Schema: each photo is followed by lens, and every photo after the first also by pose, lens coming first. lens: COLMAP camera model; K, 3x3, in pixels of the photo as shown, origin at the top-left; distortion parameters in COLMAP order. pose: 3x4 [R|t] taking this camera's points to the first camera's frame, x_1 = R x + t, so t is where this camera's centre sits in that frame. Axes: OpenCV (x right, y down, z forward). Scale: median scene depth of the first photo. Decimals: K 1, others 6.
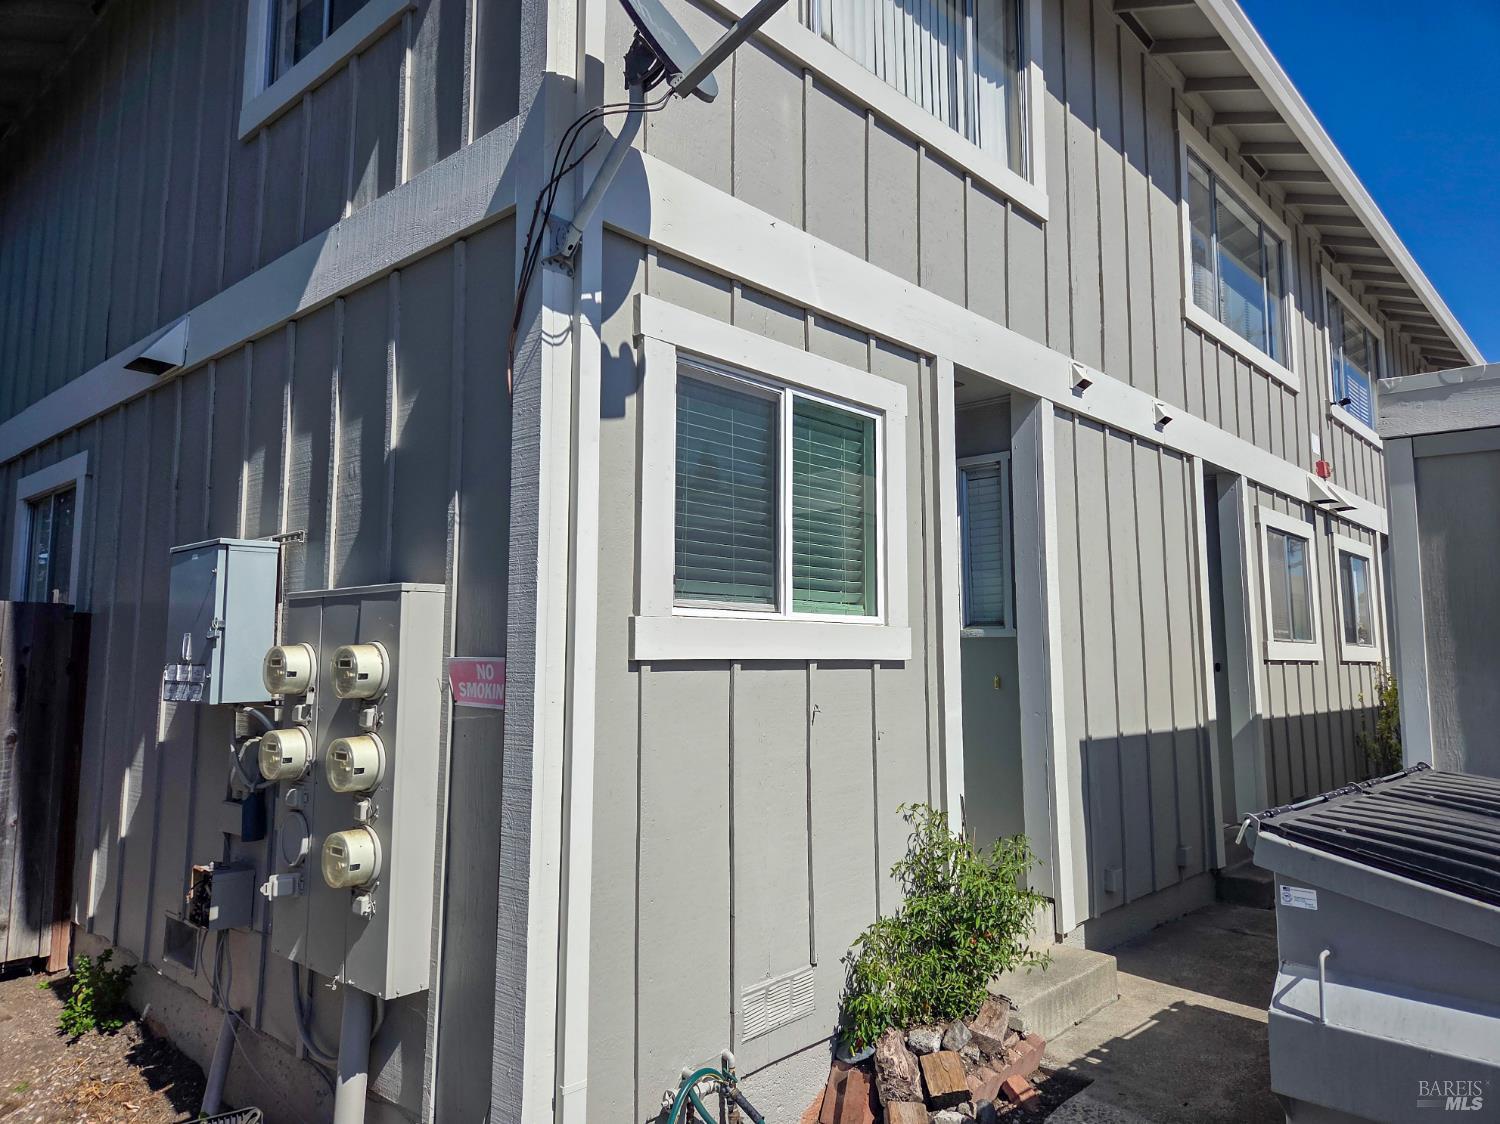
lens RADIAL K [[1021.1, 0, 750.0], [0, 1021.1, 562.0], [0, 0, 1]] dist [0.065341, -0.055656]
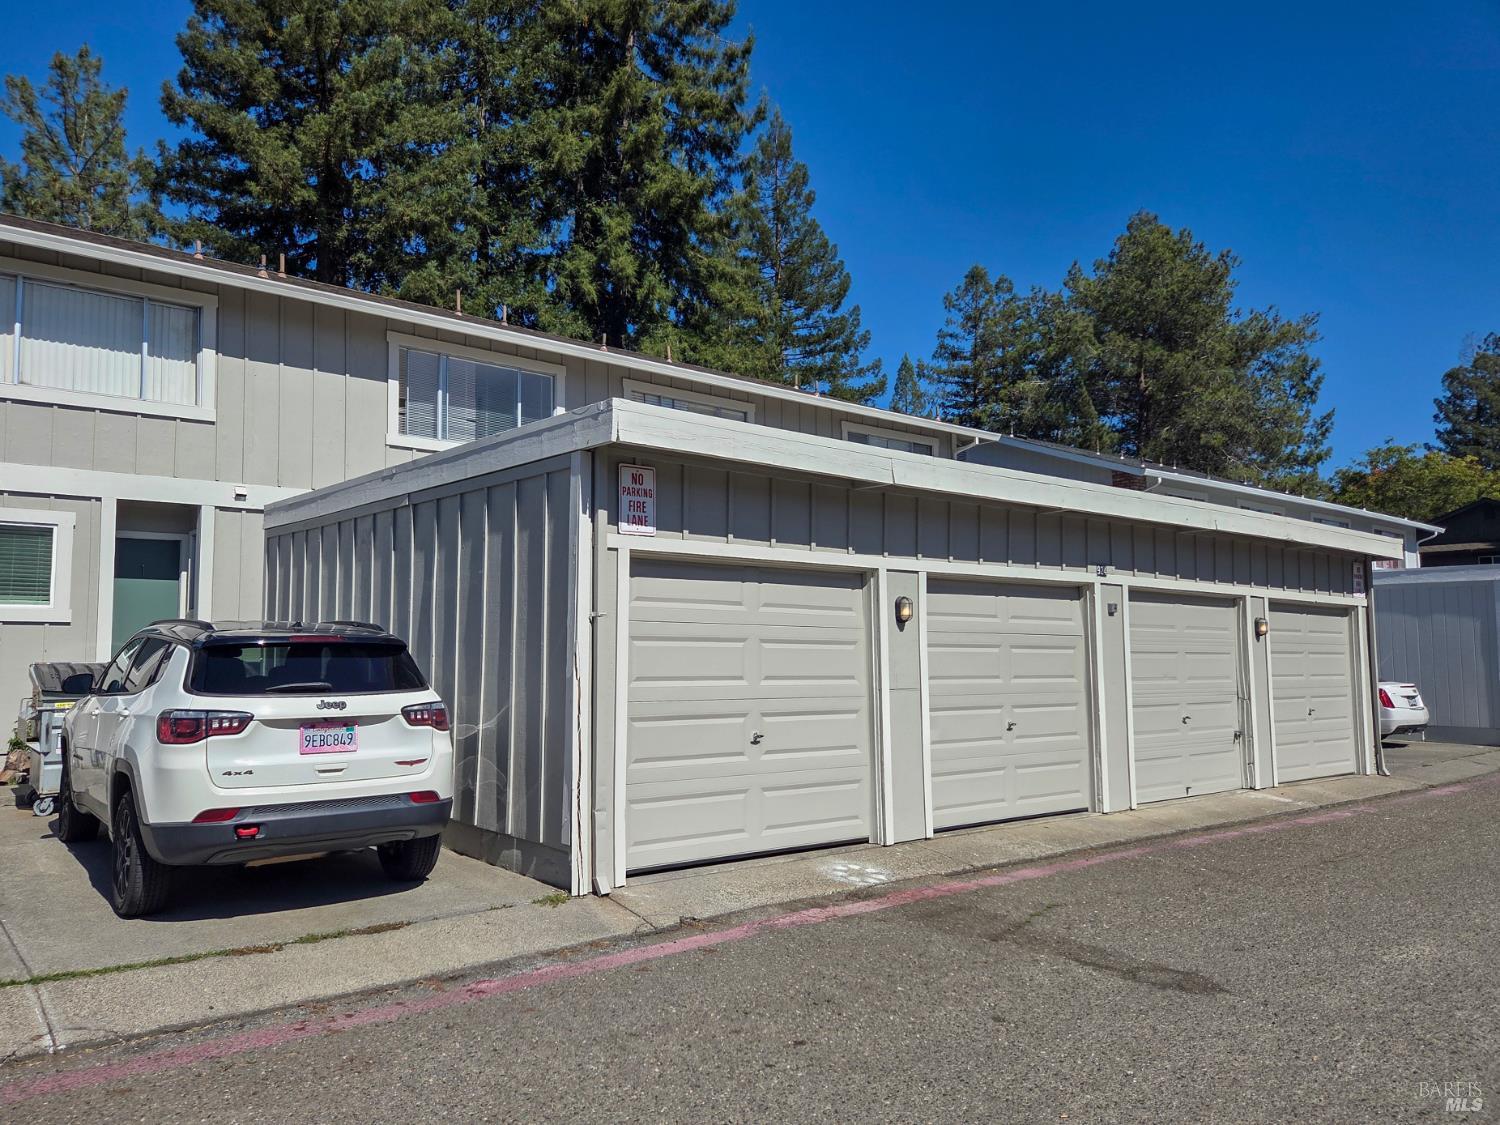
lens RADIAL K [[1085.2, 0, 684.6], [0, 1085.2, 557.8], [0, 0, 1]] dist [0.059655, -0.045418]
pose [[0.984614, -0.015191, -0.174082, 2.381914], [0.016544, 0.999843, 0.006323, -0.060559], [0.173959, -0.009105, 0.984711, -1.585174]]
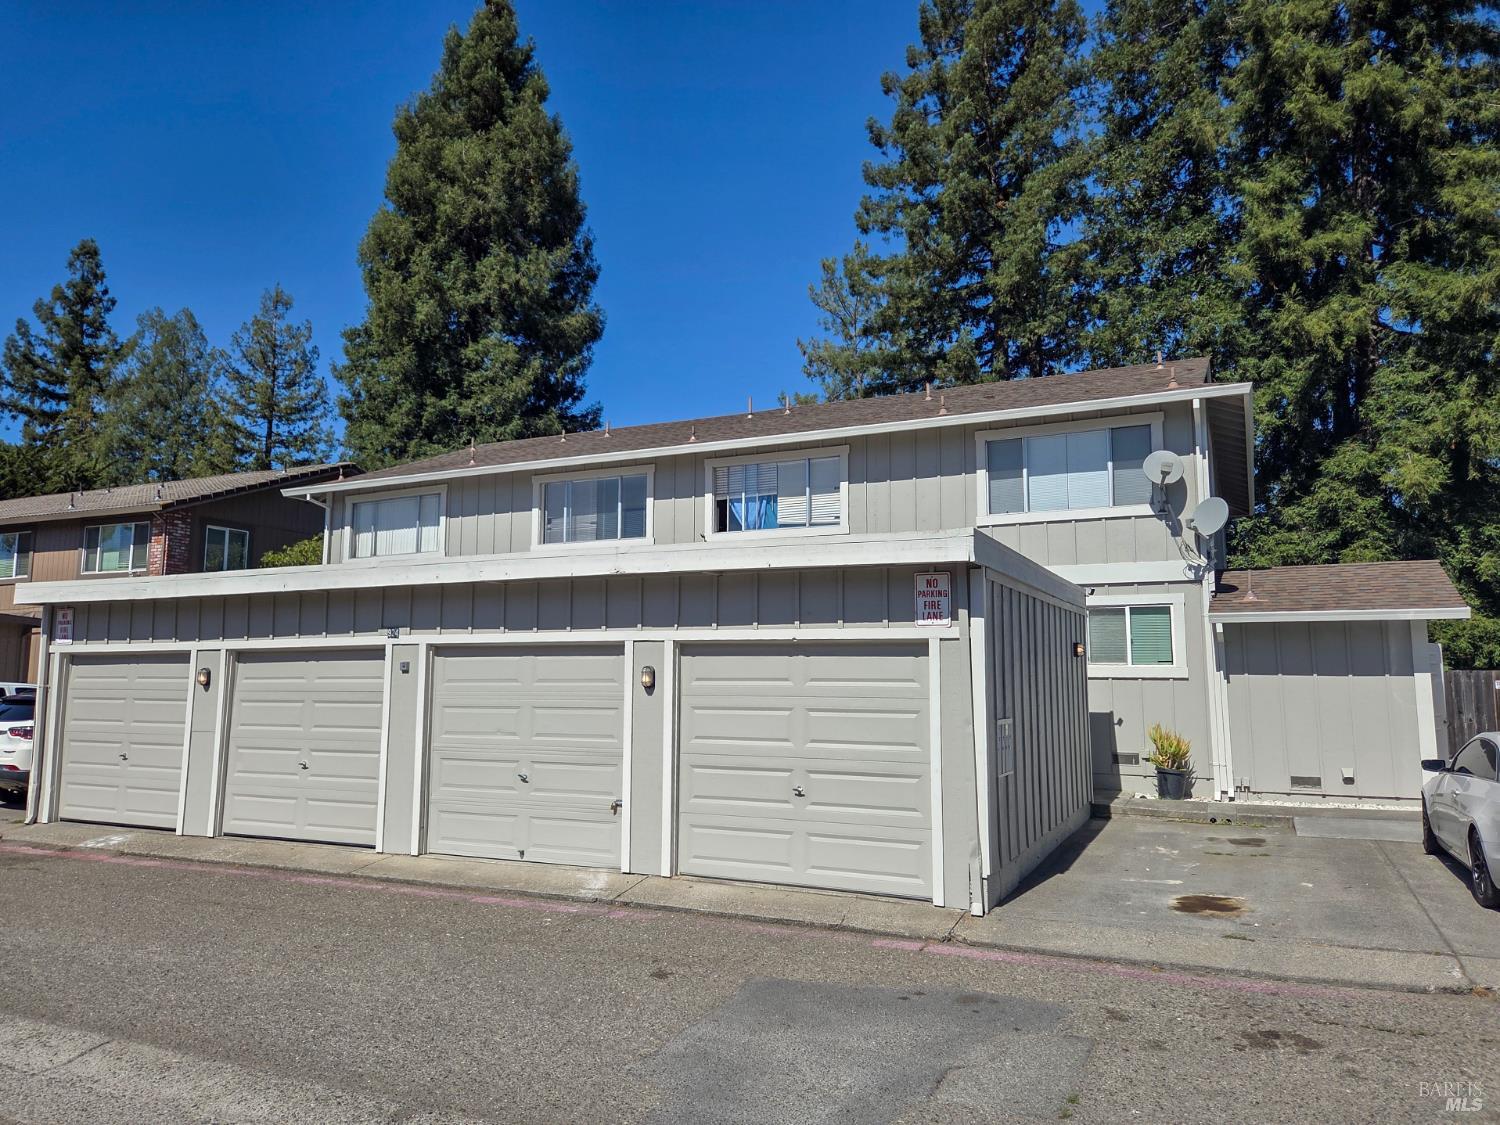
lens RADIAL K [[1021.1, 0, 750.0], [0, 1021.1, 562.5], [0, 0, 1]] dist [0.065341, -0.055656]
pose [[0.288839, -0.105306, -0.951569, 6.008019], [0.095930, 0.992113, -0.080675, 0.139657], [0.952560, -0.067982, 0.296663, 1.438602]]
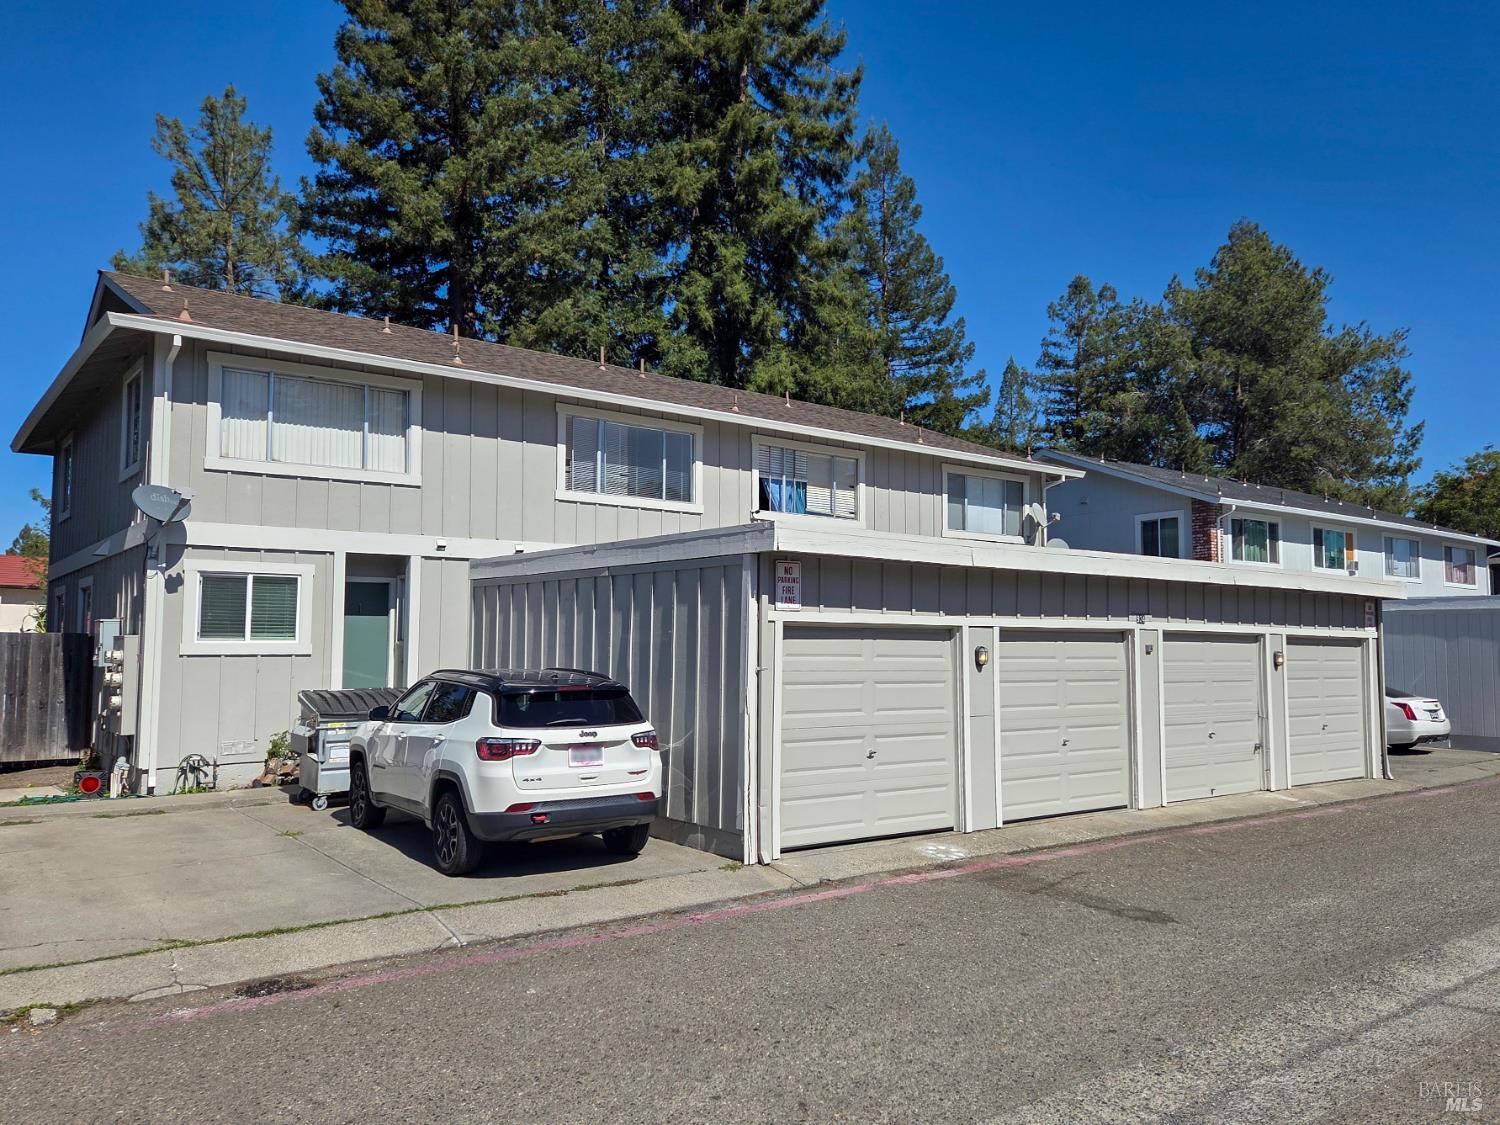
lens RADIAL K [[1137.1, 0, 804.1], [0, 1137.1, 560.4], [0, 0, 1]] dist [0.048059, -0.011679]
pose [[0.987519, -0.008587, -0.157265, 2.449090], [0.011553, 0.999772, 0.017956, -0.261020], [0.157075, -0.019549, 0.987393, -2.472427]]
